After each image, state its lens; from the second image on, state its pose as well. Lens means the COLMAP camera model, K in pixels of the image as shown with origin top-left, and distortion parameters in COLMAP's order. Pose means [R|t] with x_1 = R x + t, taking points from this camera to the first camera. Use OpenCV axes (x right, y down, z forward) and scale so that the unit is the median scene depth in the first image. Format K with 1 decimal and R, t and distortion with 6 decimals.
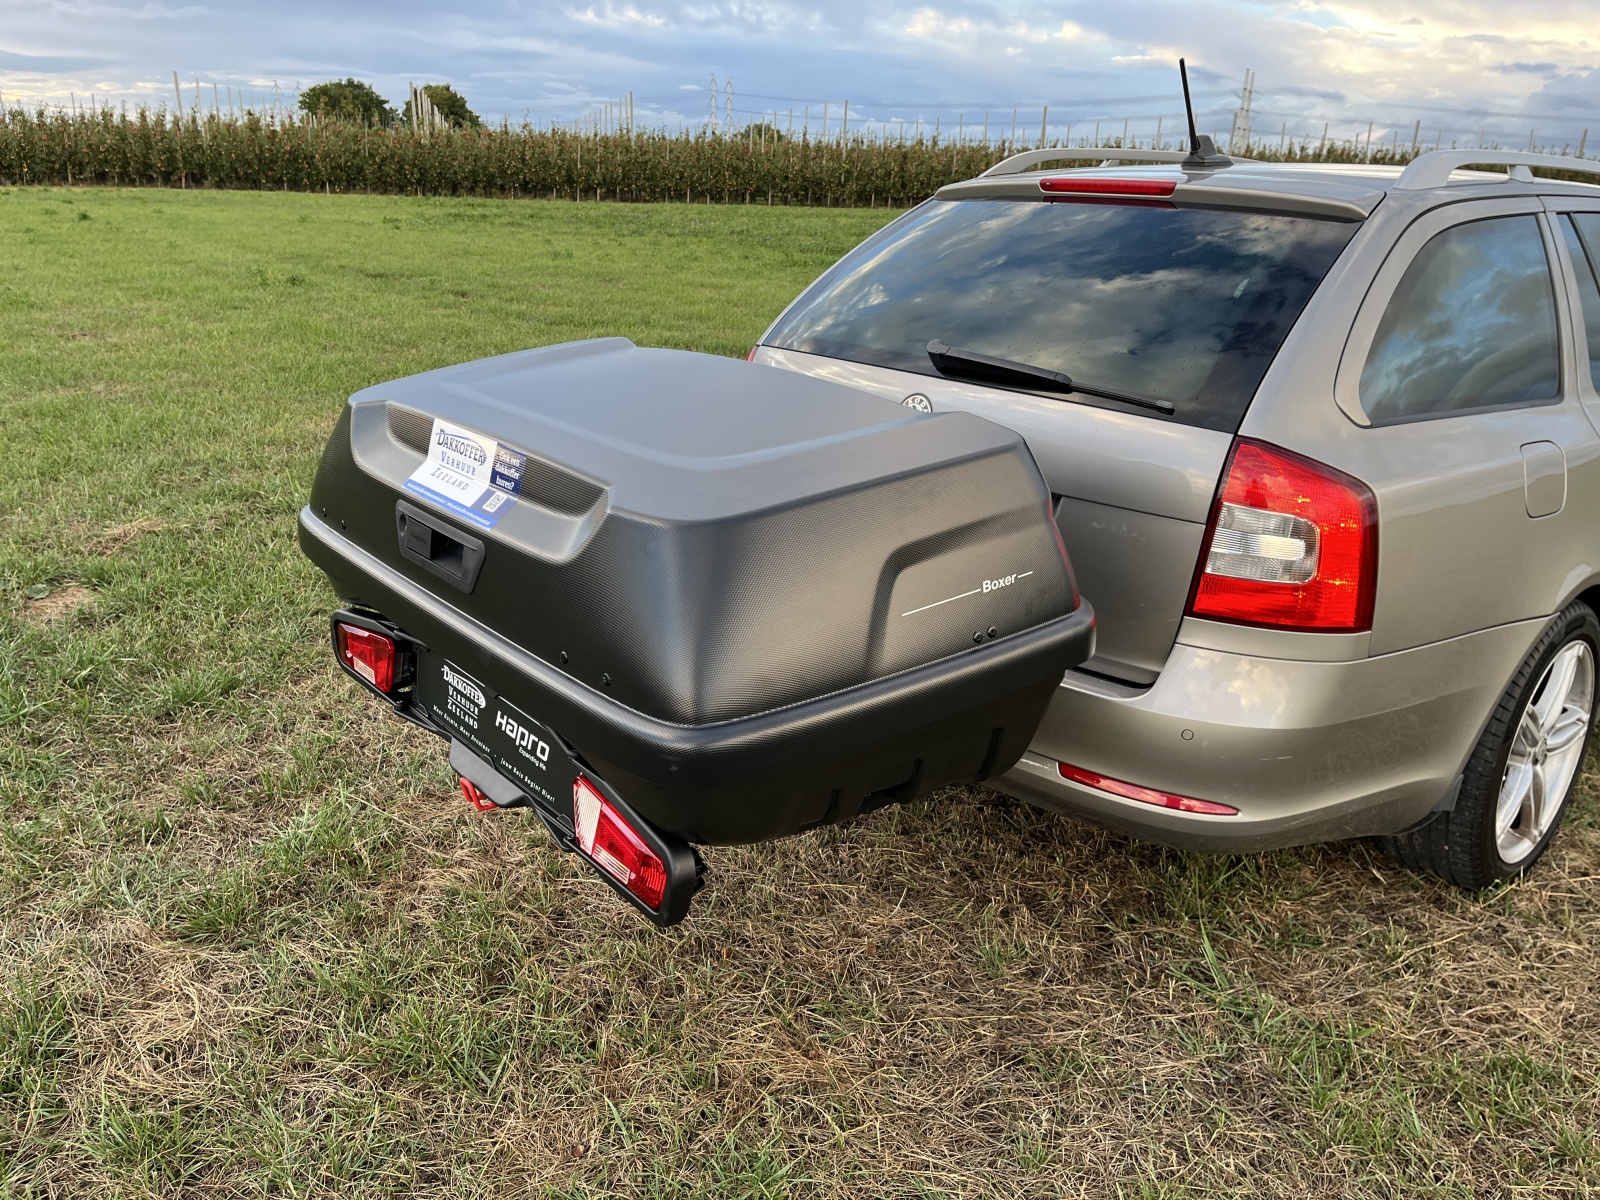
lens RADIAL K [[1209.2, 0, 802.3], [0, 1209.2, 539.2], [0, 0, 1]] dist [0.075235, -0.102143]
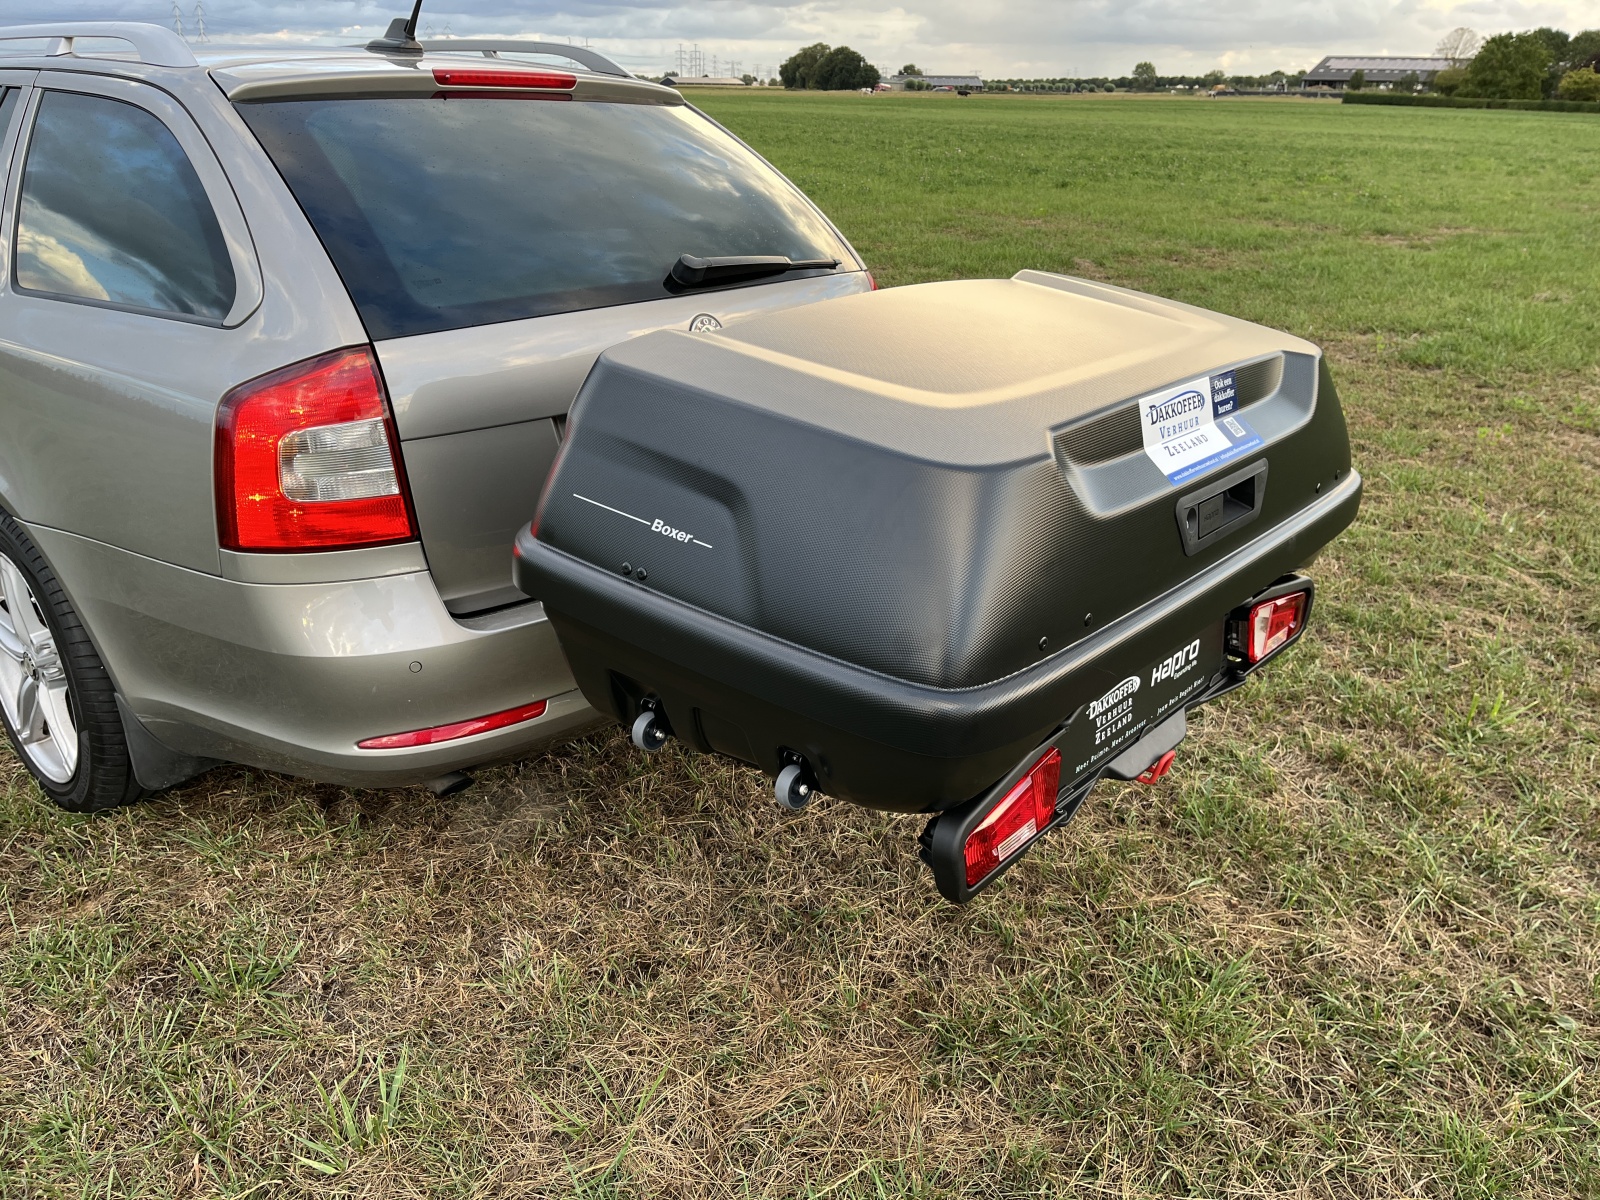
lens RADIAL K [[1209.2, 0, 786.5], [0, 1209.2, 611.2], [0, 0, 1]] dist [0.075235, -0.102143]
pose [[-0.124171, -0.412485, 0.902462, -0.929542], [0.274062, 0.859864, 0.430724, -0.342477], [-0.953662, 0.300814, 0.006276, 1.102659]]
